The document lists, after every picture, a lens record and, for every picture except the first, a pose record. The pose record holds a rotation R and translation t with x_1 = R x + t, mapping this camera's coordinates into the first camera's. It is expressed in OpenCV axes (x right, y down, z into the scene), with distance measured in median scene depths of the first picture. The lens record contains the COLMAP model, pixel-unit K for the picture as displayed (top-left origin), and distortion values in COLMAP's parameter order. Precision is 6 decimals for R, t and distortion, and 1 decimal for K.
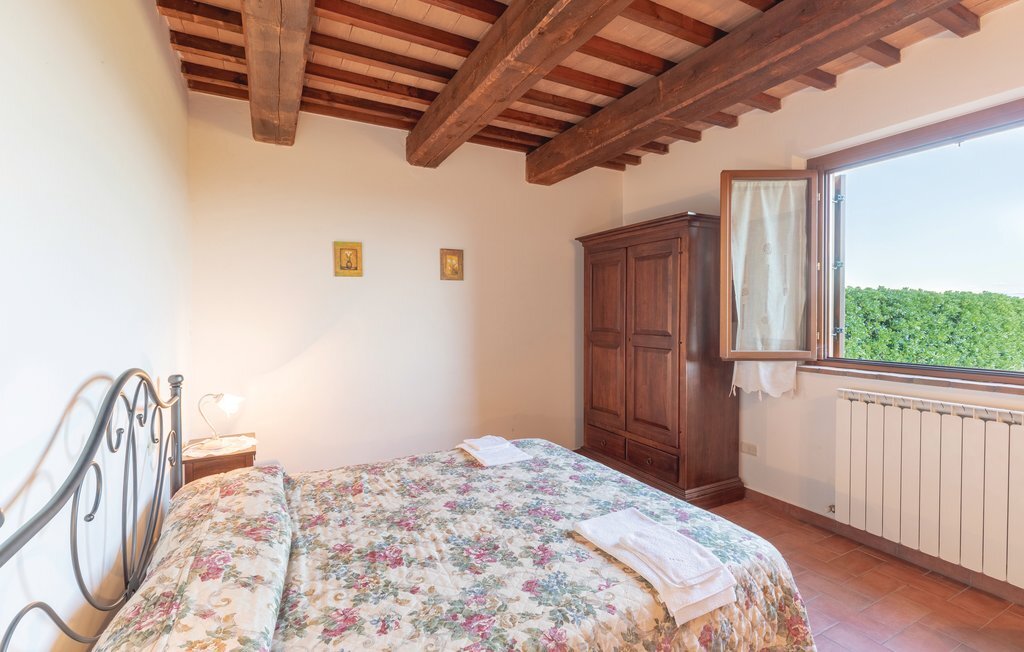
lens RADIAL K [[466.5, 0, 517.7], [0, 466.5, 319.3], [0, 0, 1]] dist [-0.002153, -0.000363]
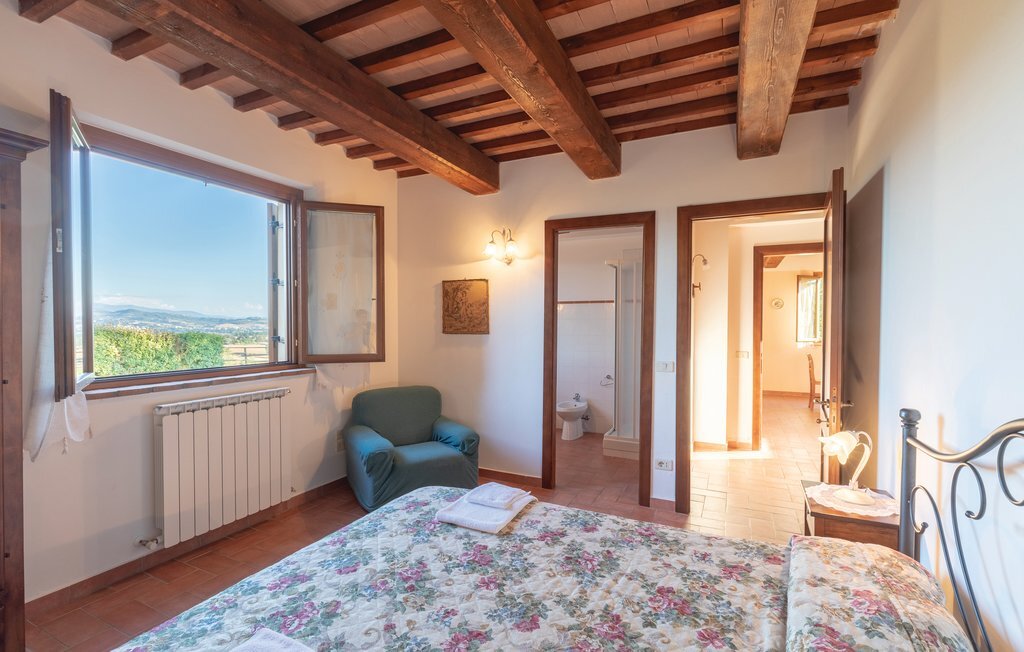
lens RADIAL K [[457.3, 0, 513.0], [0, 457.3, 329.5], [0, 0, 1]] dist [-0.002338, -0.000386]
pose [[-0.592729, -0.013102, 0.805295, -0.777423], [0.007610, 0.999732, 0.021866, -0.028090], [-0.805366, 0.019088, -0.592471, 1.698362]]
